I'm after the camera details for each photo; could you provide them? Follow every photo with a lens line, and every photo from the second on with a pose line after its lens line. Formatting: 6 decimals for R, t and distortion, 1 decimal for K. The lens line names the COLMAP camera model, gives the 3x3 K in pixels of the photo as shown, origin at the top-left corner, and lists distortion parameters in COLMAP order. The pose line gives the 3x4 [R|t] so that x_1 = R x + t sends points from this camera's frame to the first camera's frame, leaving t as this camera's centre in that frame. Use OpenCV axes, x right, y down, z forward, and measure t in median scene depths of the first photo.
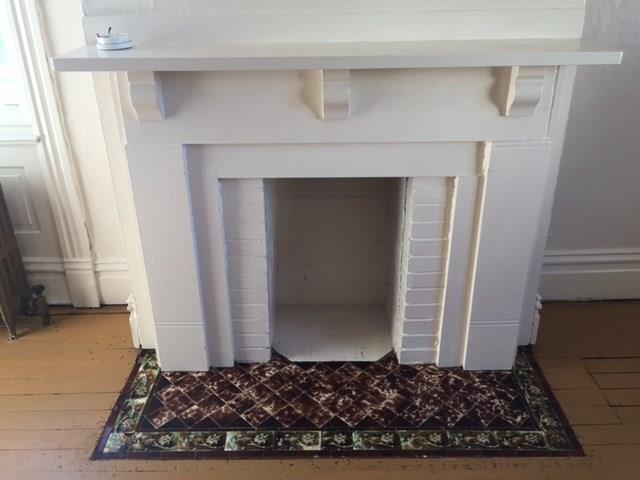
lens RADIAL K [[551.7, 0, 319.5], [0, 551.7, 241.3], [0, 0, 1]] dist [0.040588, -0.004629]
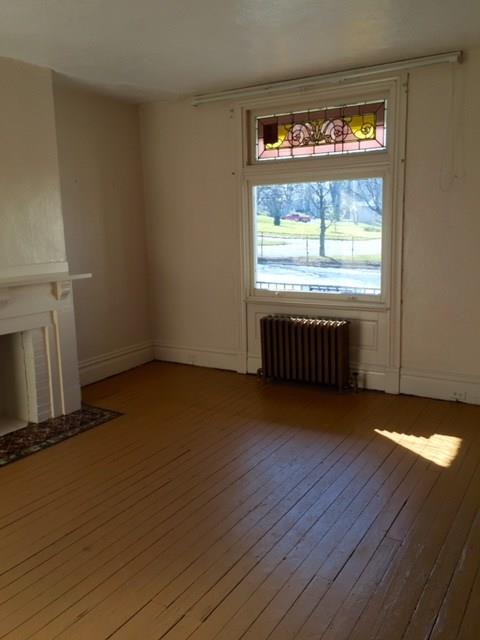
lens RADIAL K [[551.7, 0, 240.2], [0, 551.7, 319.7], [0, 0, 1]] dist [0.040588, -0.004629]
pose [[0.514513, -0.137457, 0.846394, -1.370838], [0.385645, 0.918703, -0.085229, 0.393995], [-0.765869, 0.370258, 0.525694, -0.948188]]
